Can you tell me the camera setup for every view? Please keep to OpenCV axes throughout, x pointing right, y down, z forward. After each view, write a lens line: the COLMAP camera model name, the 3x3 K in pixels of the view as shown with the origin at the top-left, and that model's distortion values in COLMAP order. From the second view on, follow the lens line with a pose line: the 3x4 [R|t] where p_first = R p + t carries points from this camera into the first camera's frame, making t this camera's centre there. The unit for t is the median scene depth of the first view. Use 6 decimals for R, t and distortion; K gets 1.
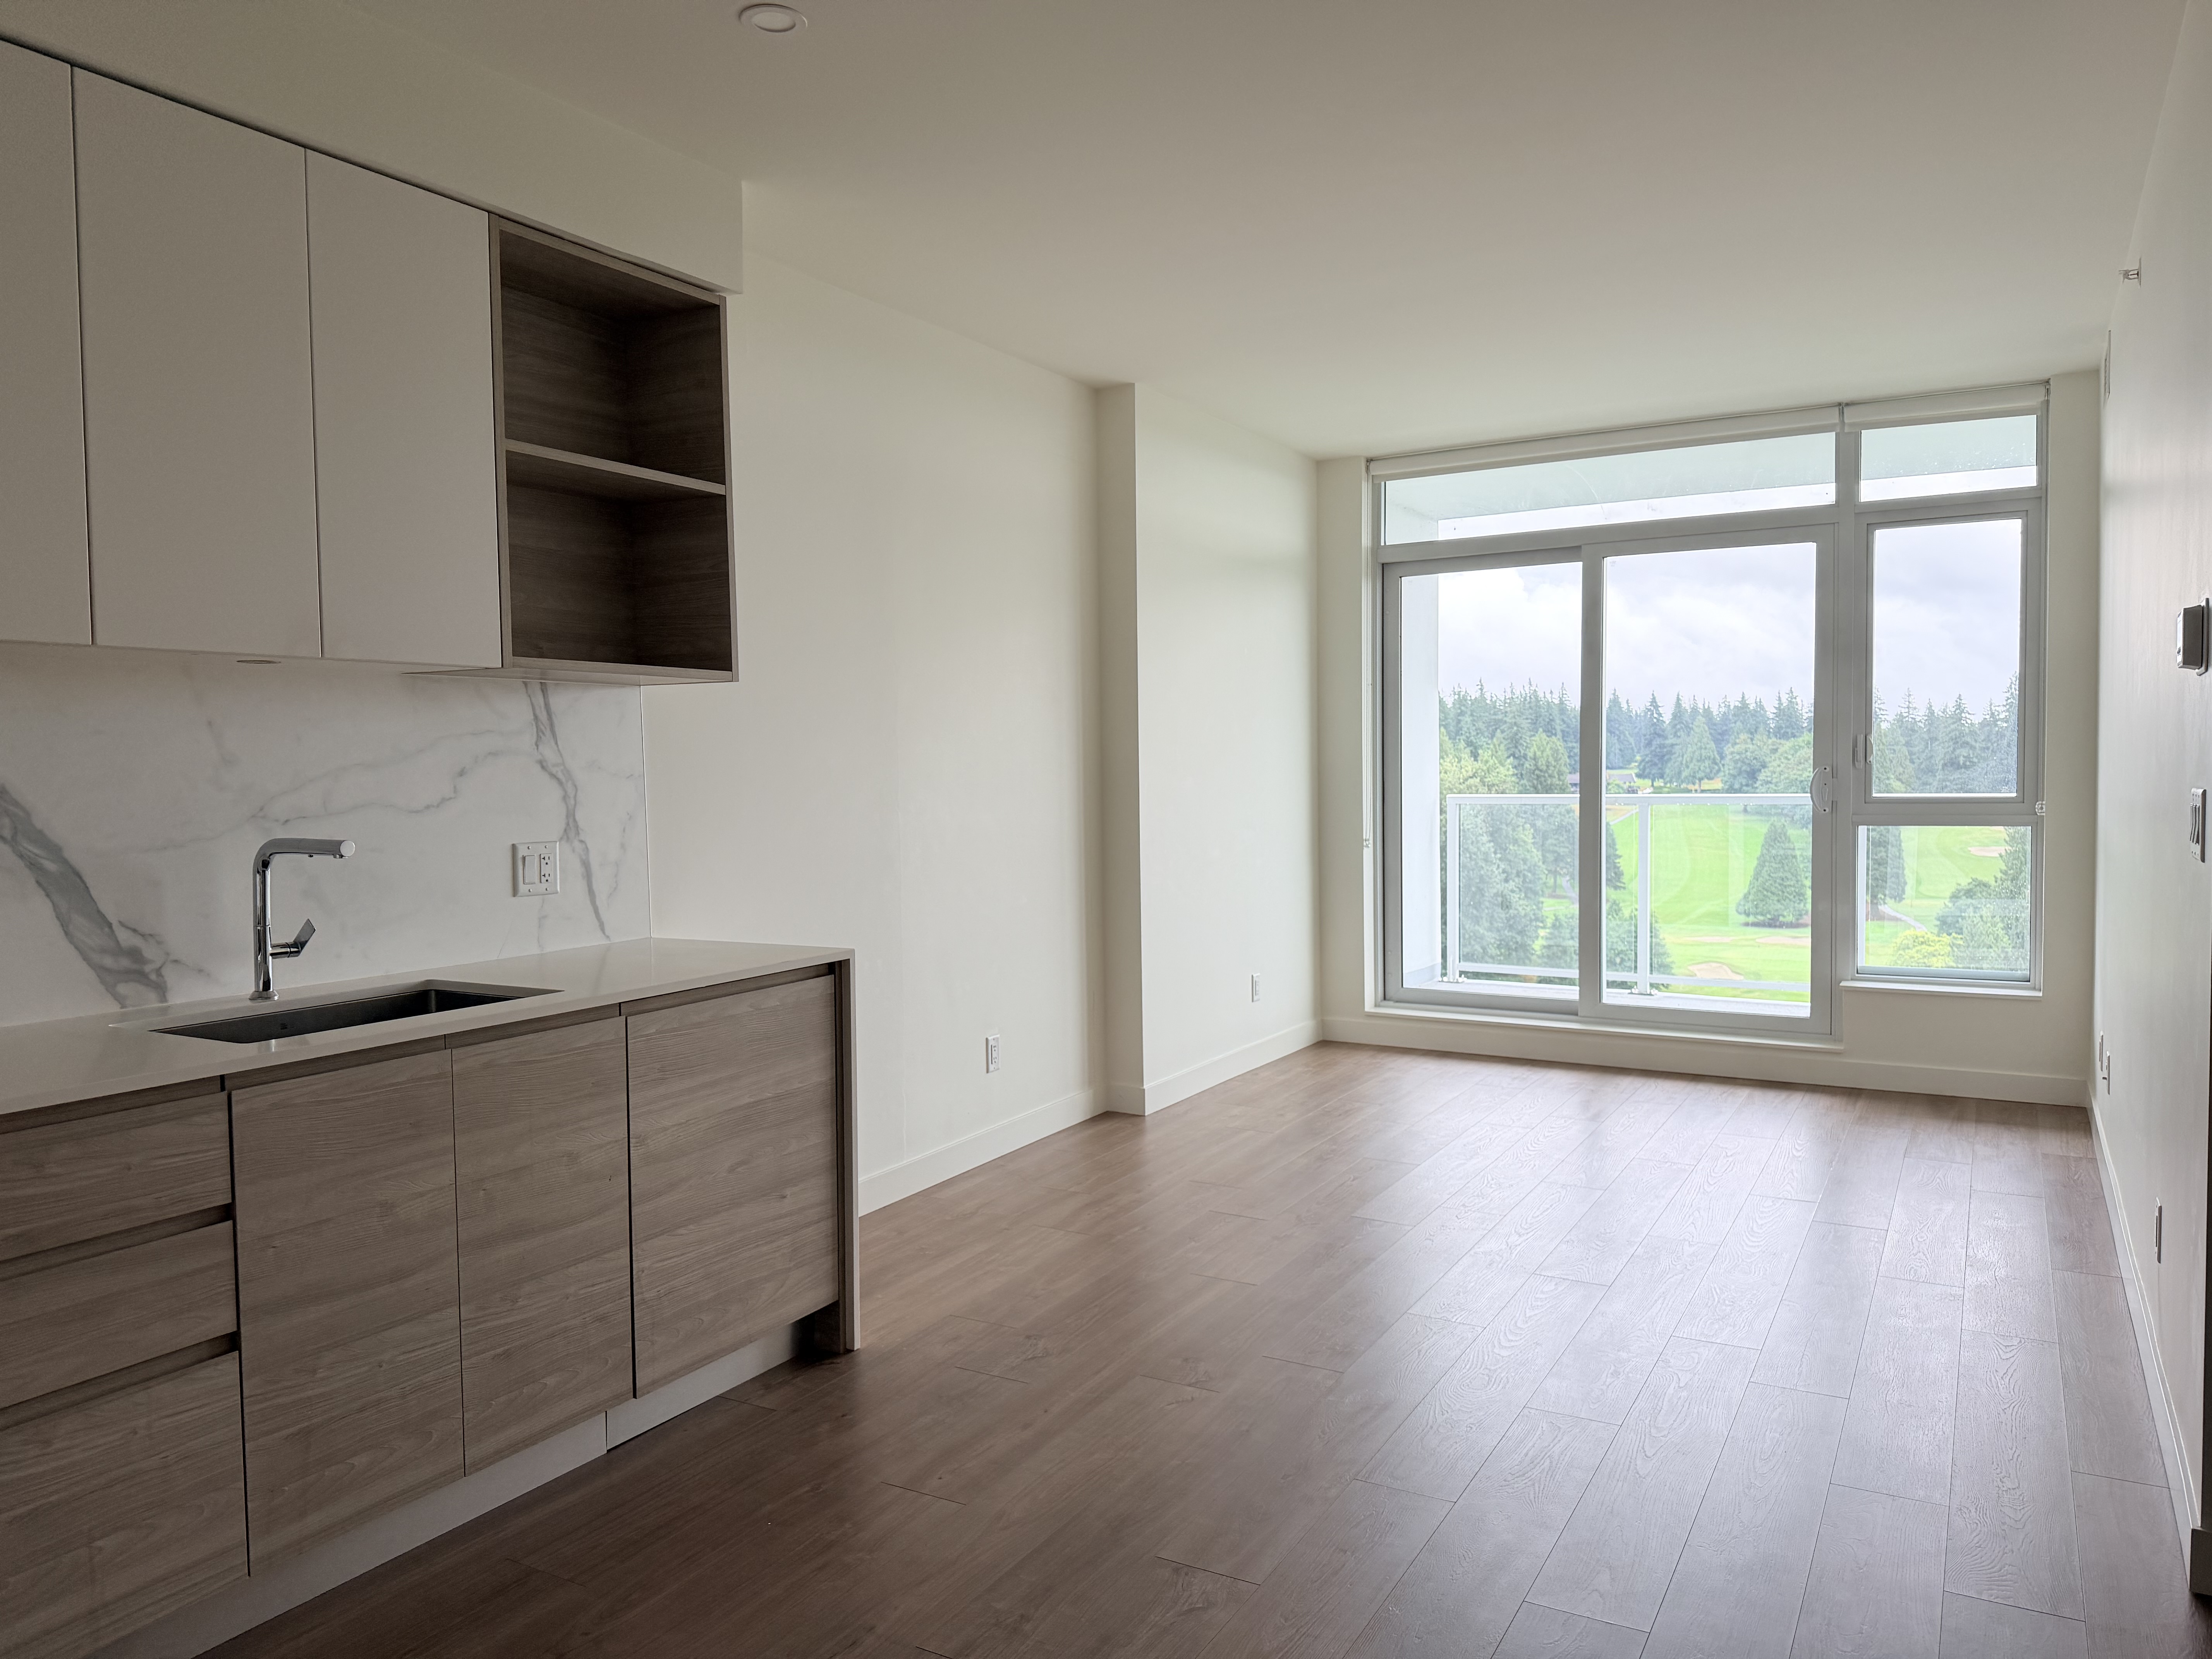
lens RADIAL K [[1528.6, 0, 1098.3], [0, 1528.6, 834.8], [0, 0, 1]] dist [0.011165, -0.027304]
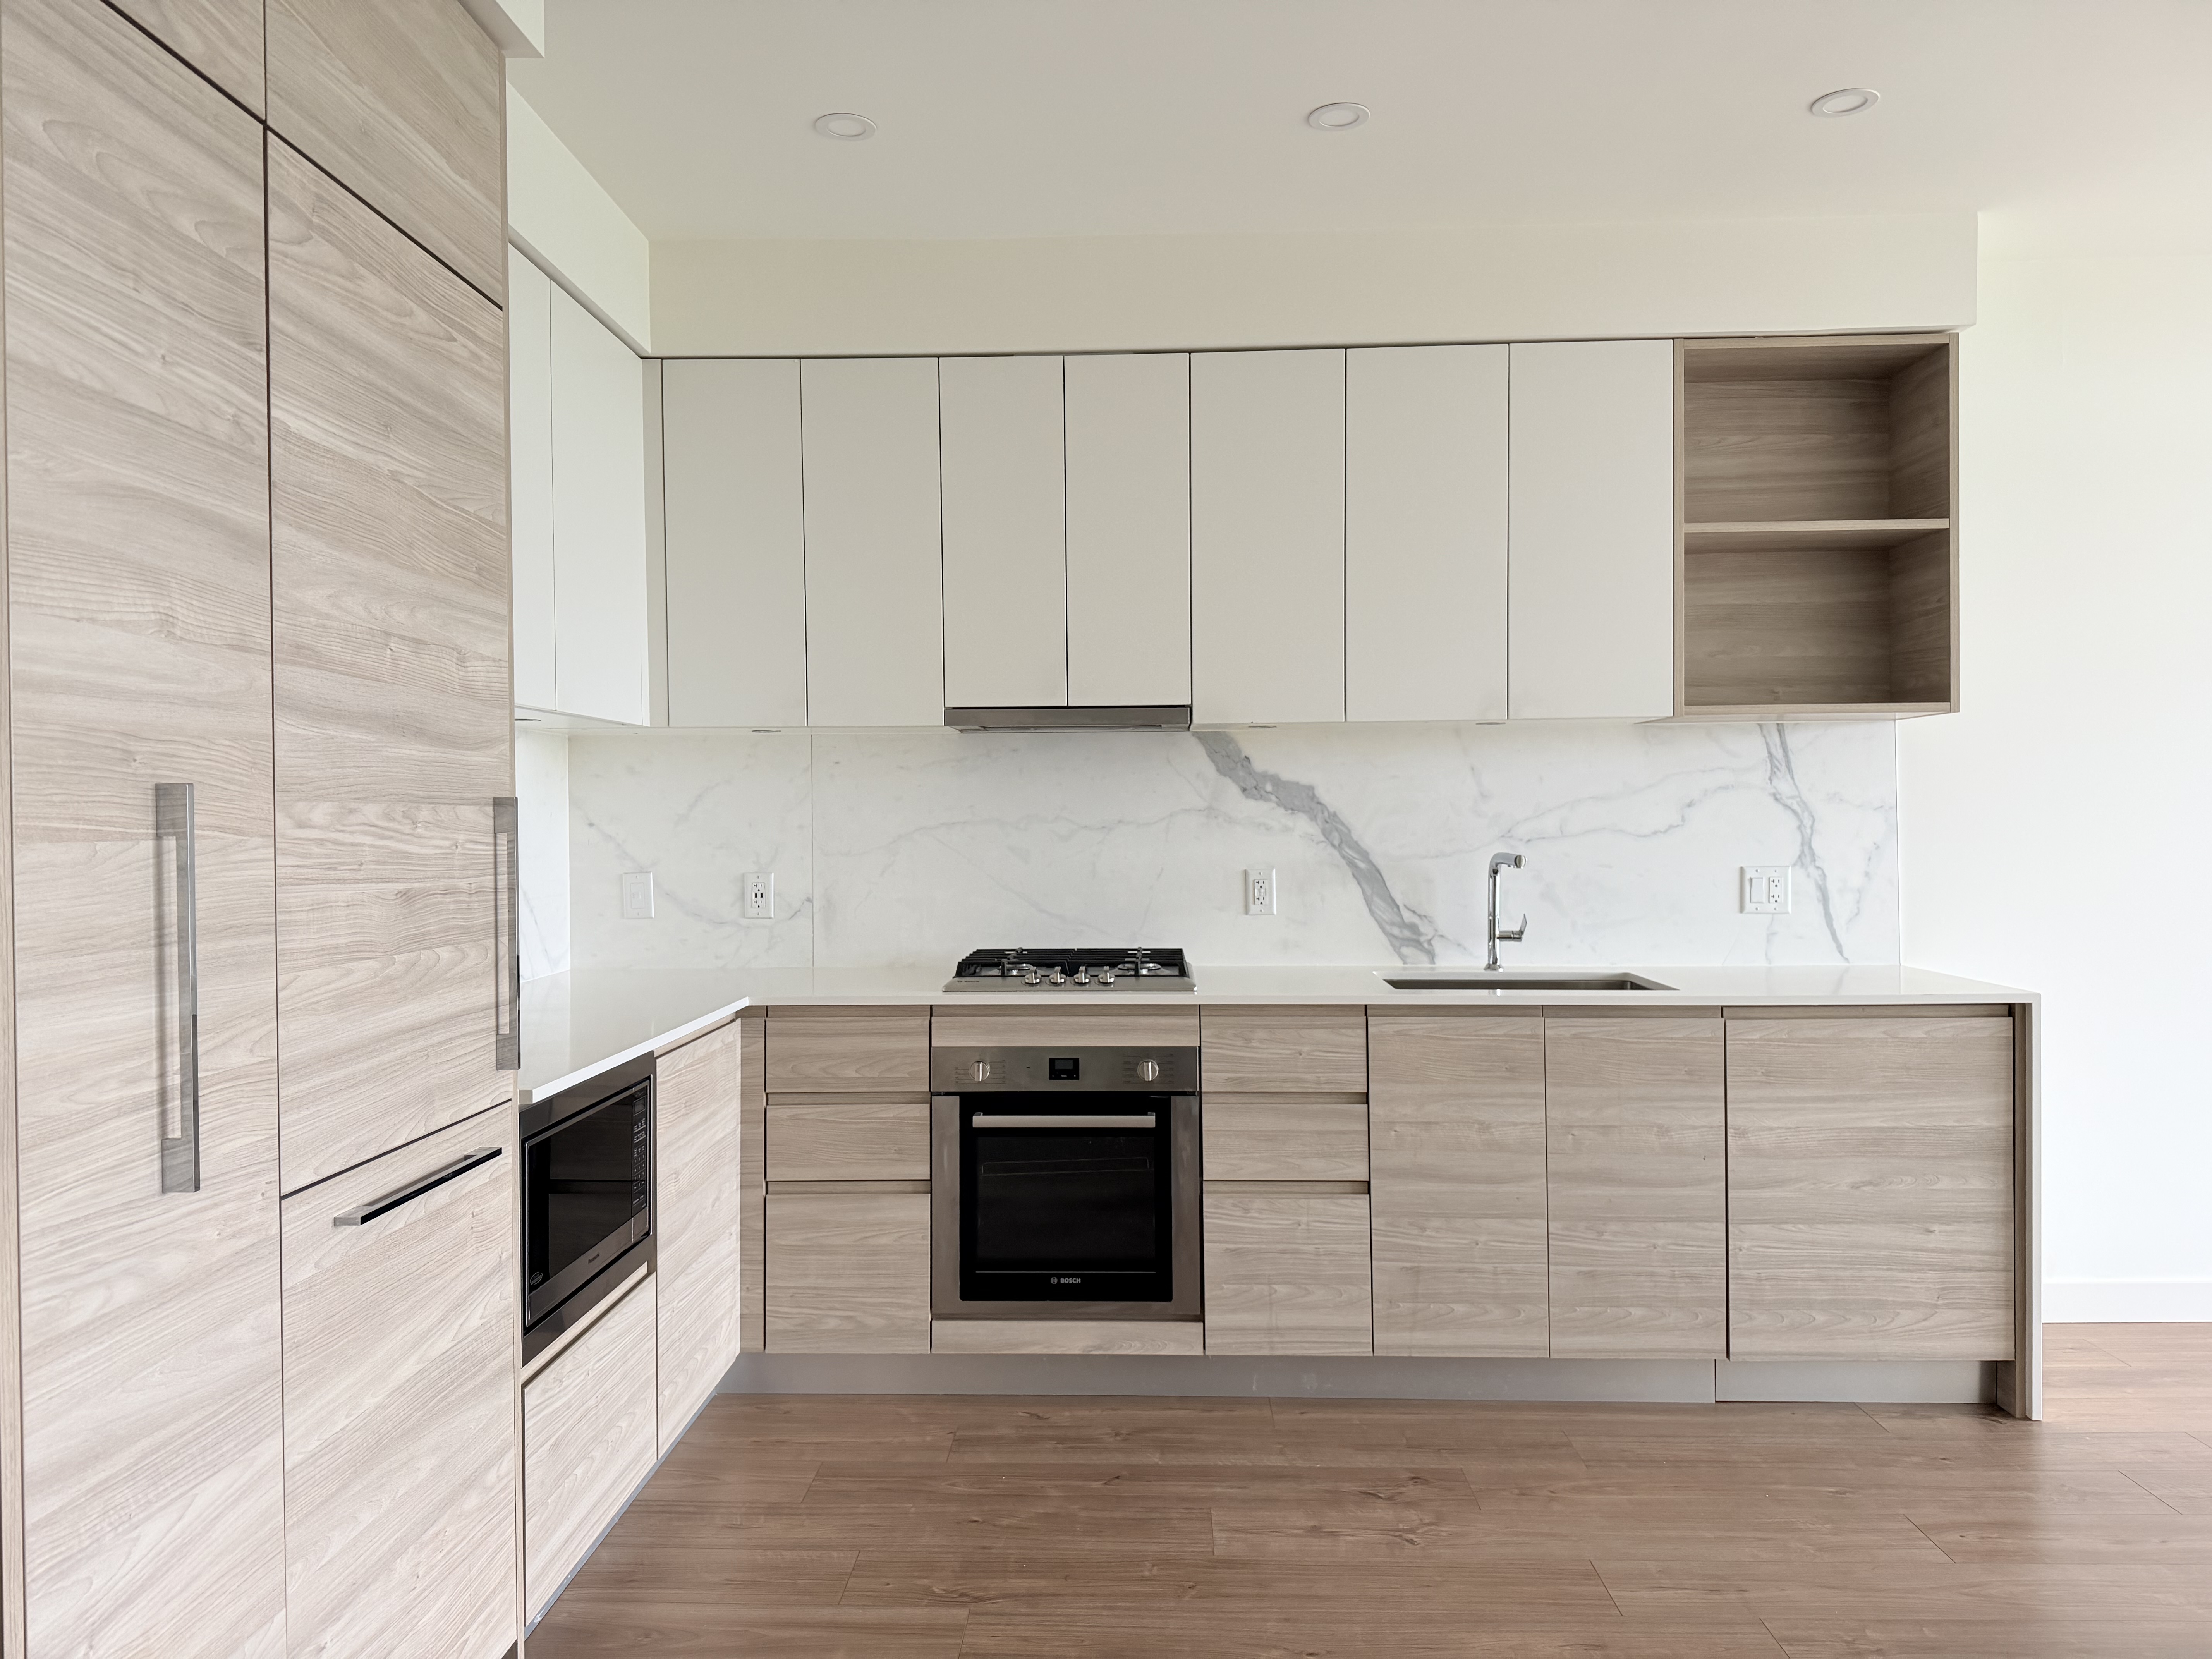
lens RADIAL K [[1528.6, 0, 1088.9], [0, 1528.6, 822.6], [0, 0, 1]] dist [0.011165, -0.027304]
pose [[0.458093, 0.013059, -0.888808, 0.463996], [-0.039171, 0.999217, -0.005508, -0.001897], [0.888041, 0.037339, 0.458246, 0.052614]]
